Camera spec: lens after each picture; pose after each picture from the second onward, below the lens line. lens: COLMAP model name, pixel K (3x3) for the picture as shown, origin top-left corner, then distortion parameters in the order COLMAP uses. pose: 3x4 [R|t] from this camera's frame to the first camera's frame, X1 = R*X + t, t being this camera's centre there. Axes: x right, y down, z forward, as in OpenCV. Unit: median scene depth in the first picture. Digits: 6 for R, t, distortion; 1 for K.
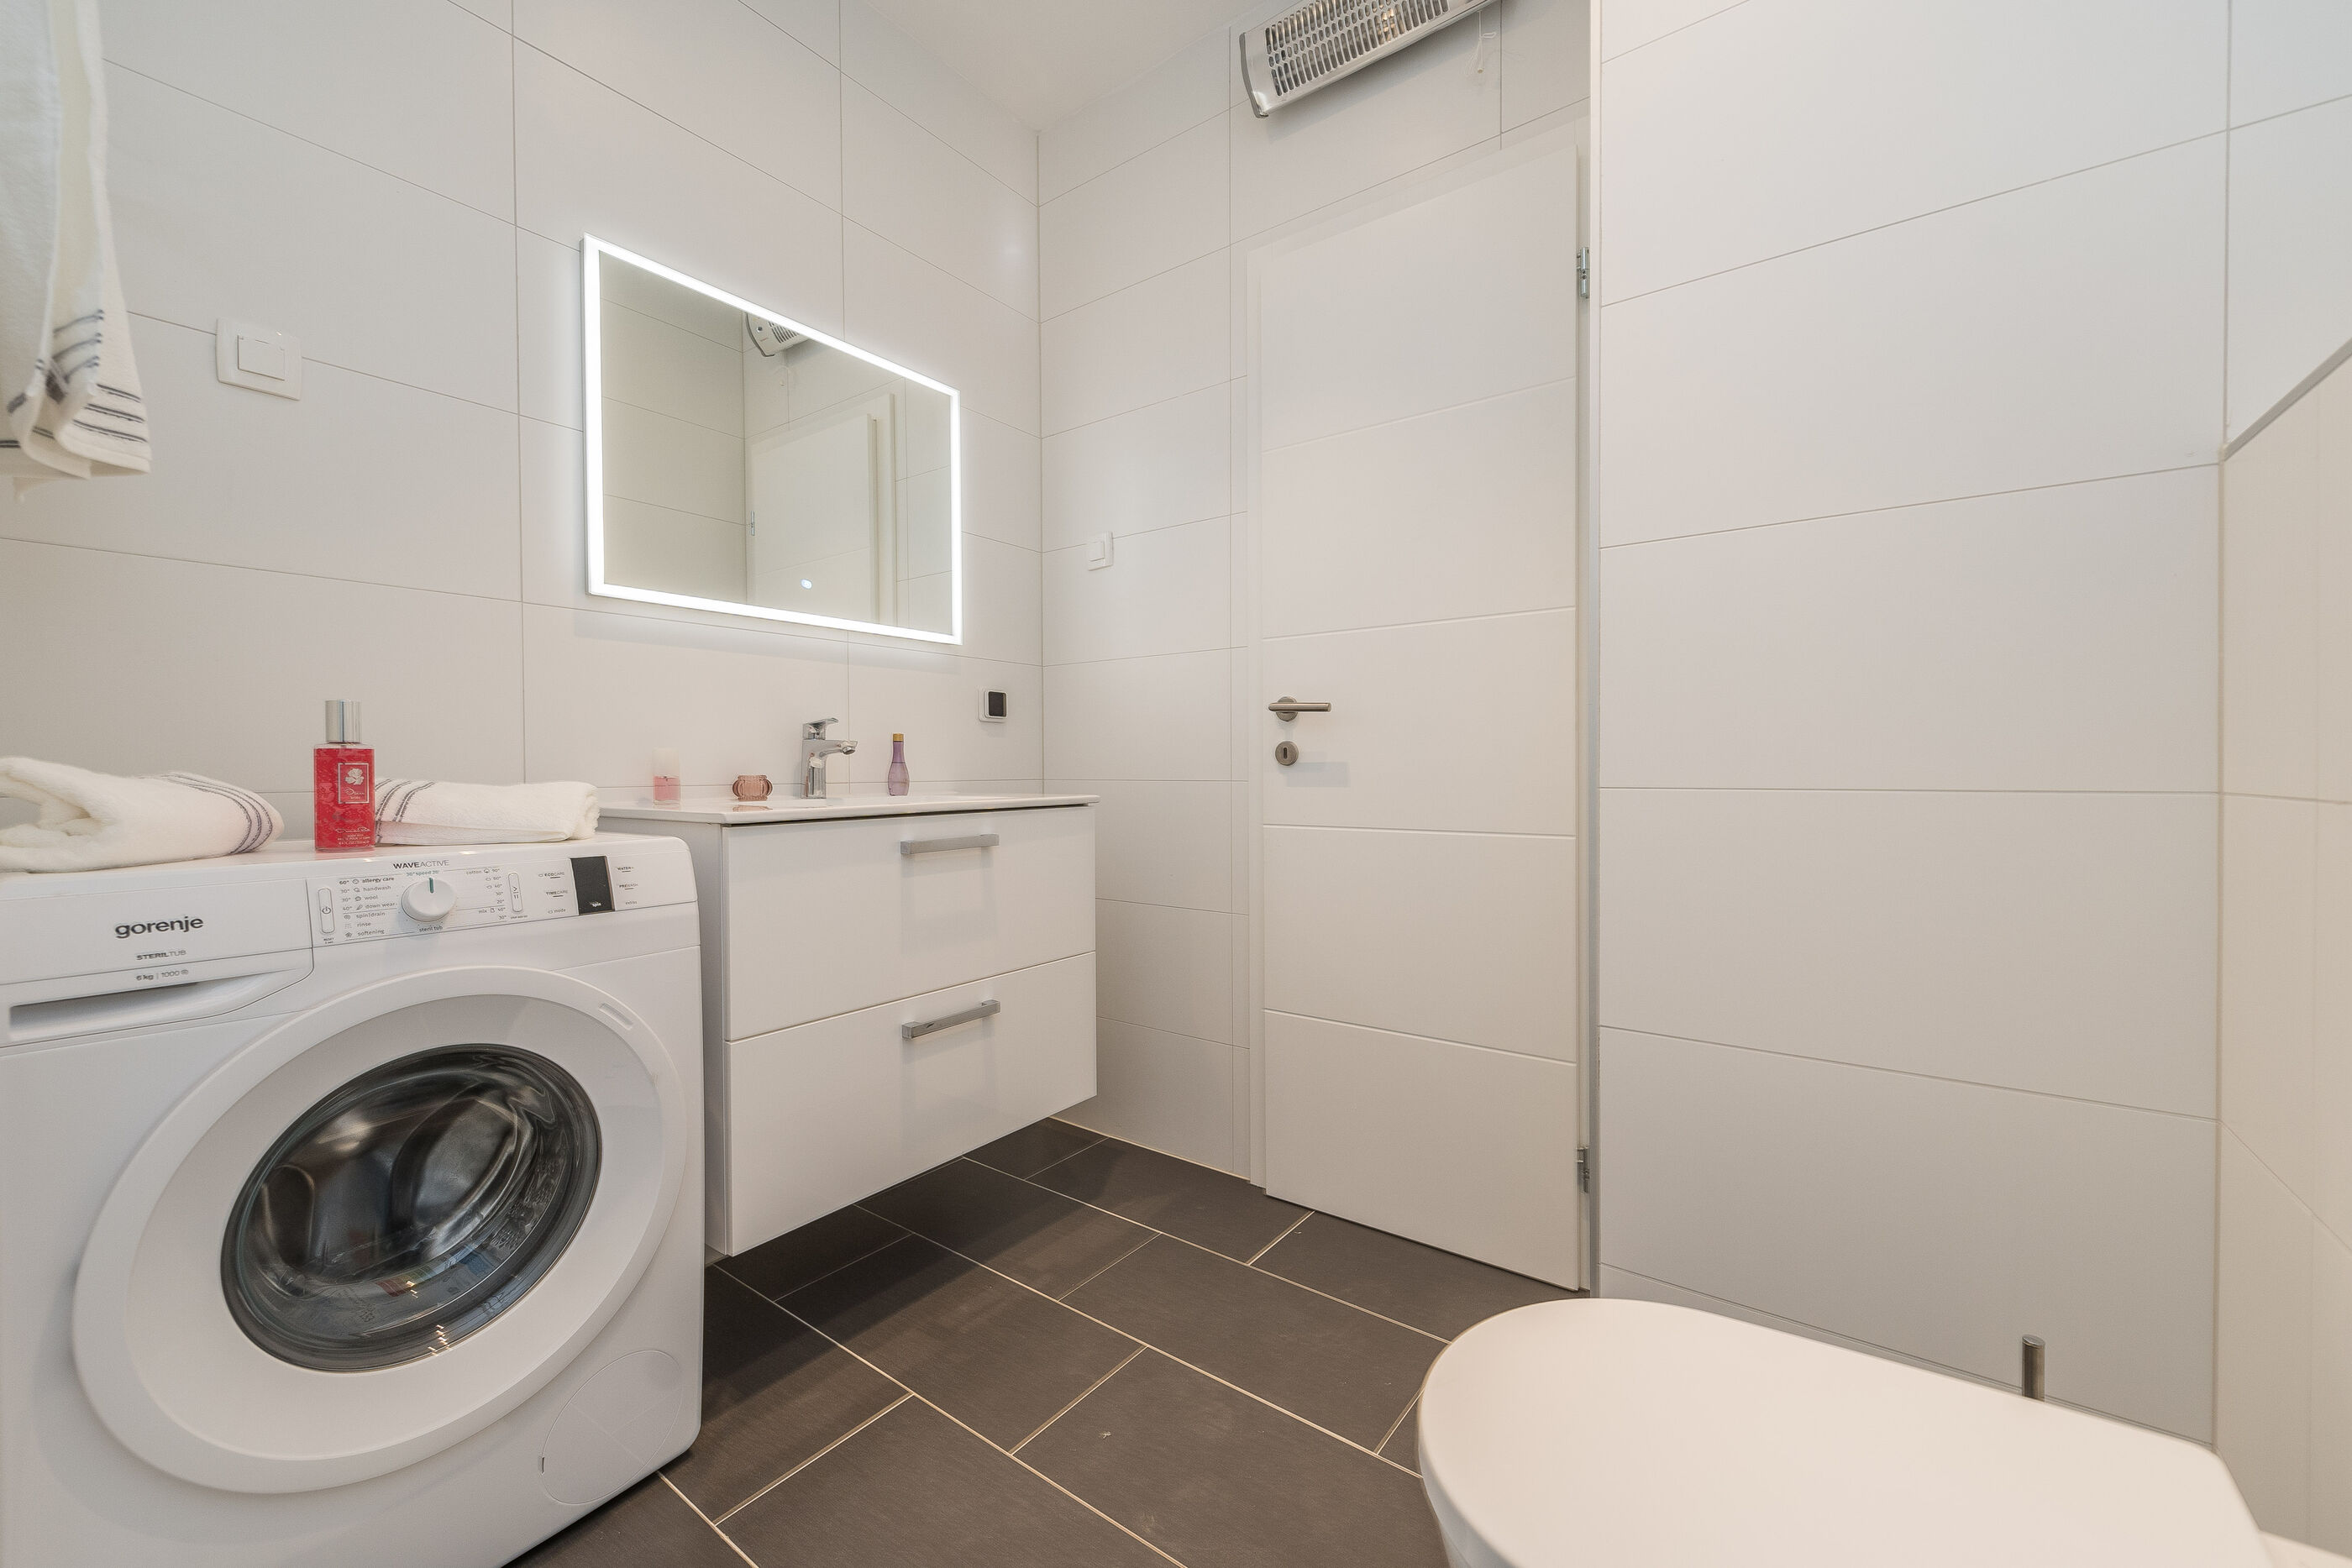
lens RADIAL K [[918.7, 0, 1178.9], [0, 918.7, 786.4], [0, 0, 1]] dist [0.016277, -0.004465]
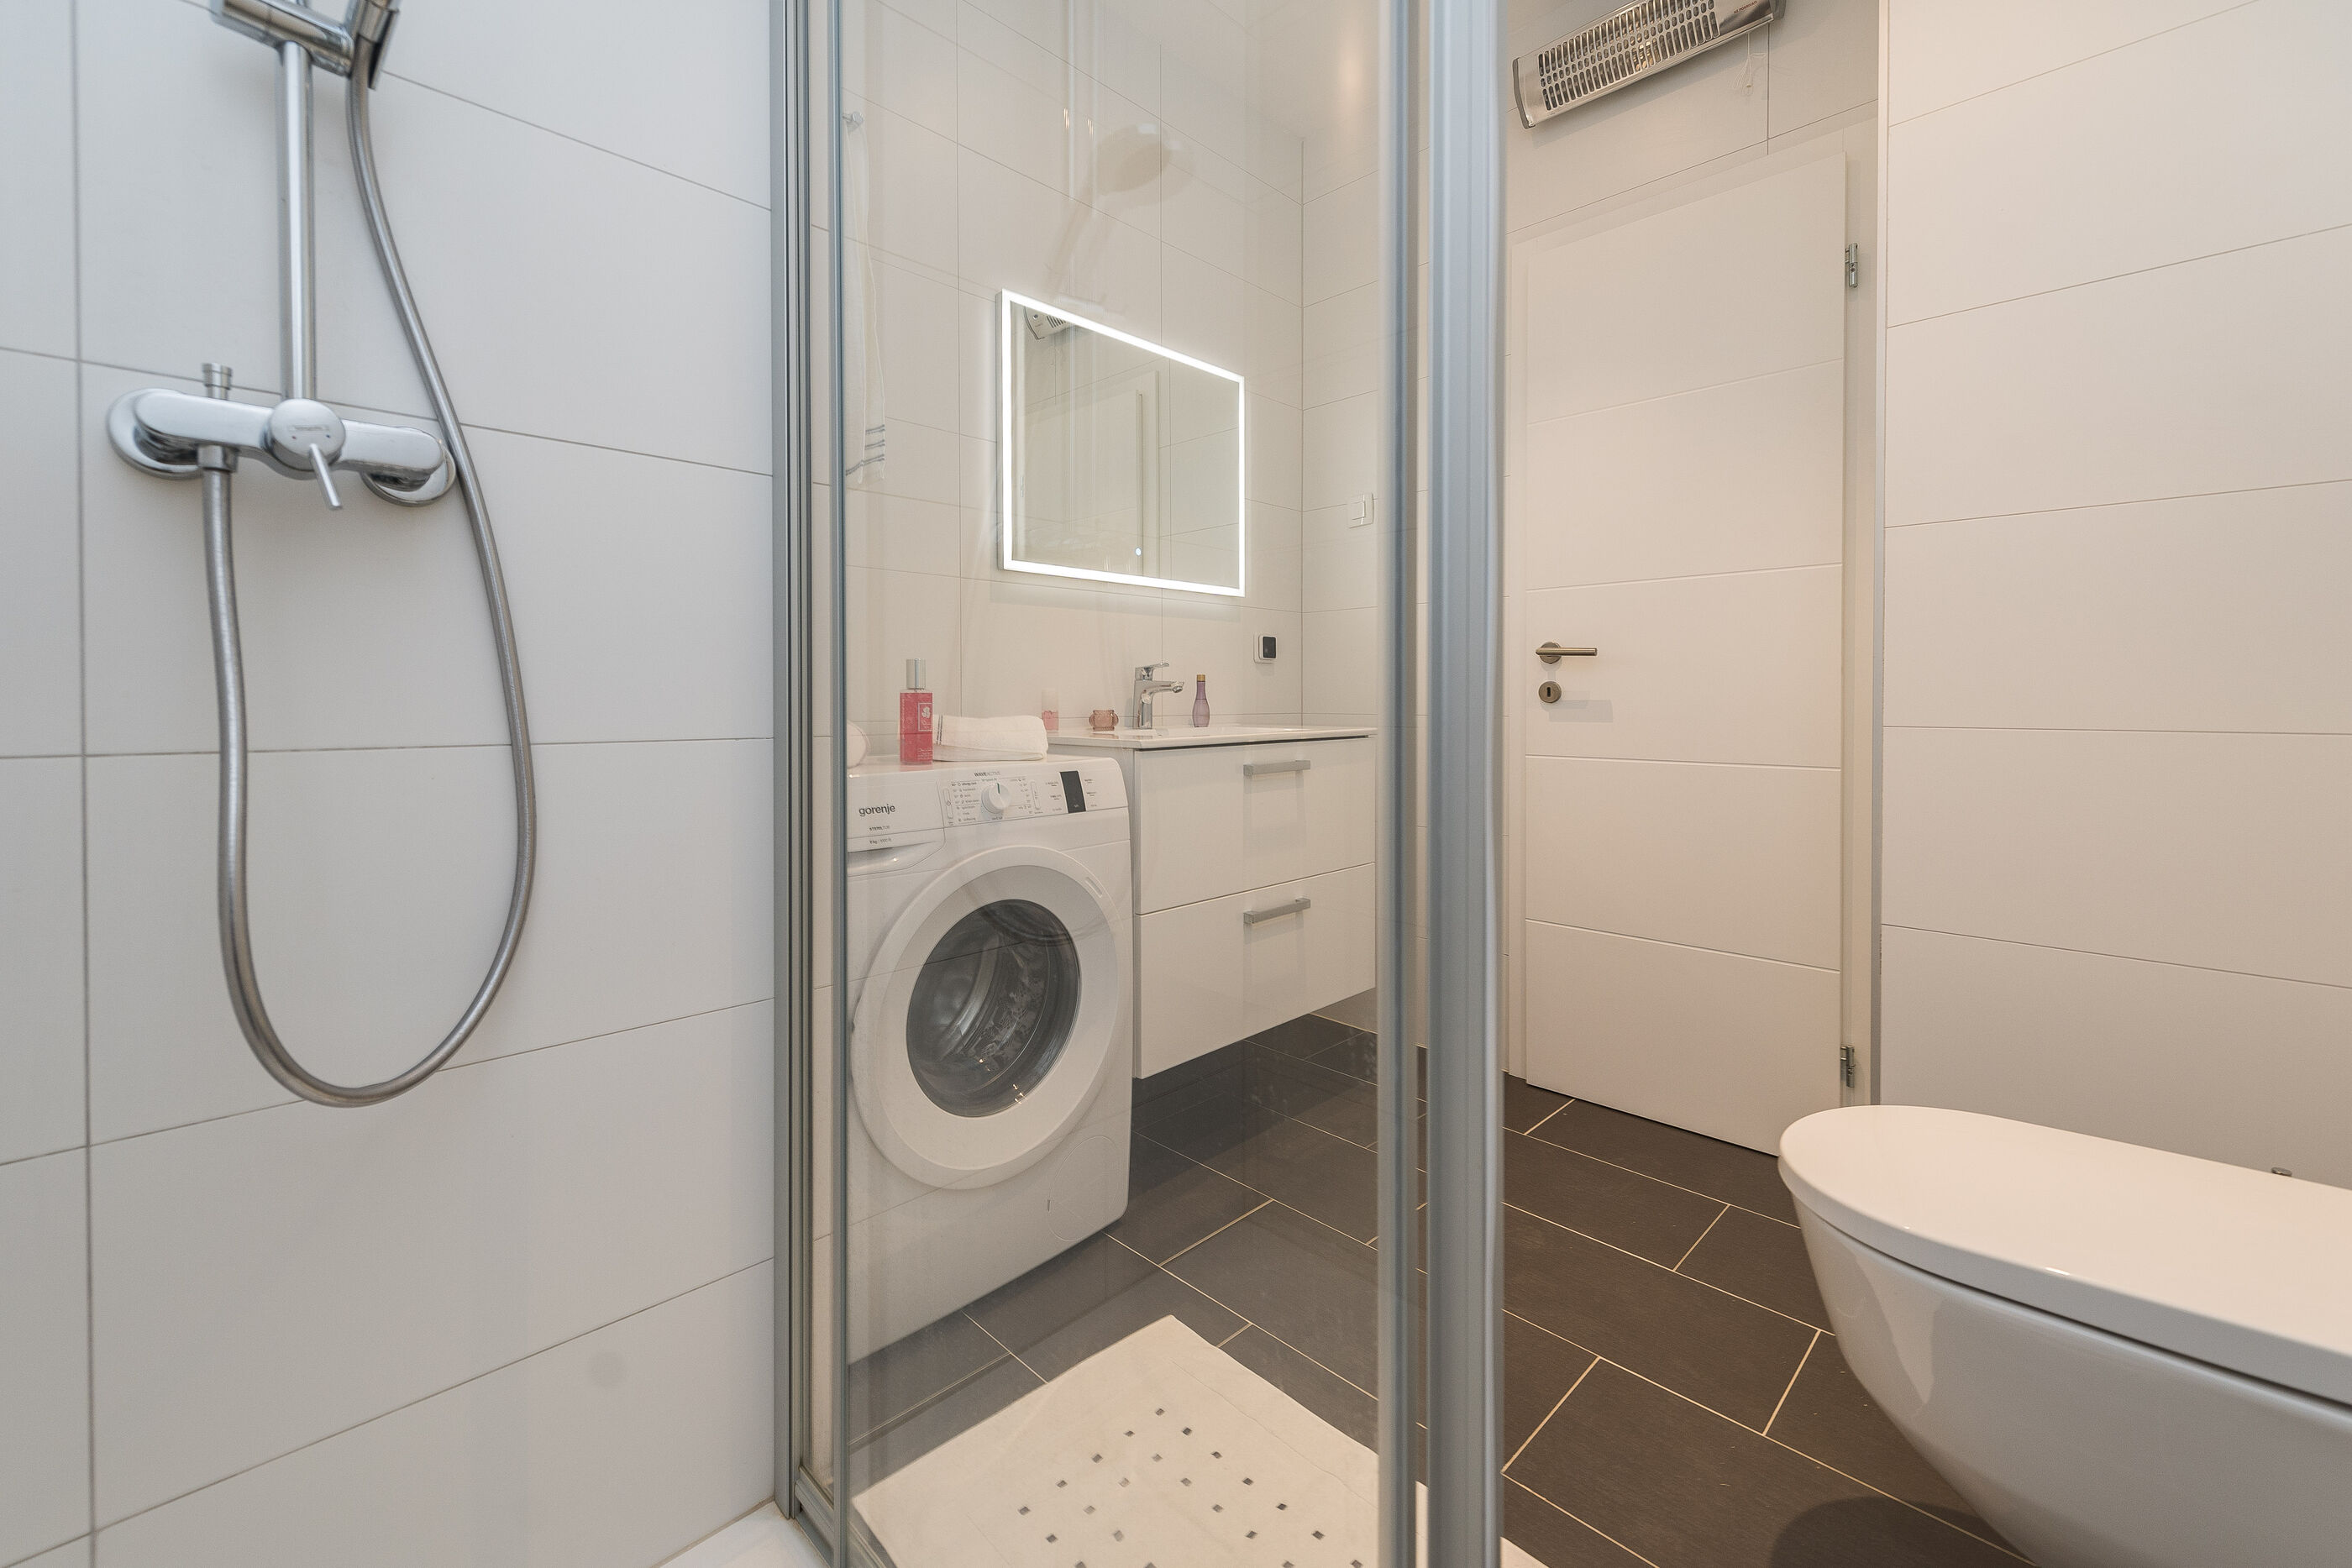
lens RADIAL K [[961.4, 0, 1178.6], [0, 961.4, 716.5], [0, 0, 1]] dist [0.022045, 0.000017]
pose [[0.990040, 0.005342, -0.140687, -0.198407], [-0.005319, 0.999986, 0.000536, -0.004910], [0.140688, 0.000218, 0.990054, -0.281691]]
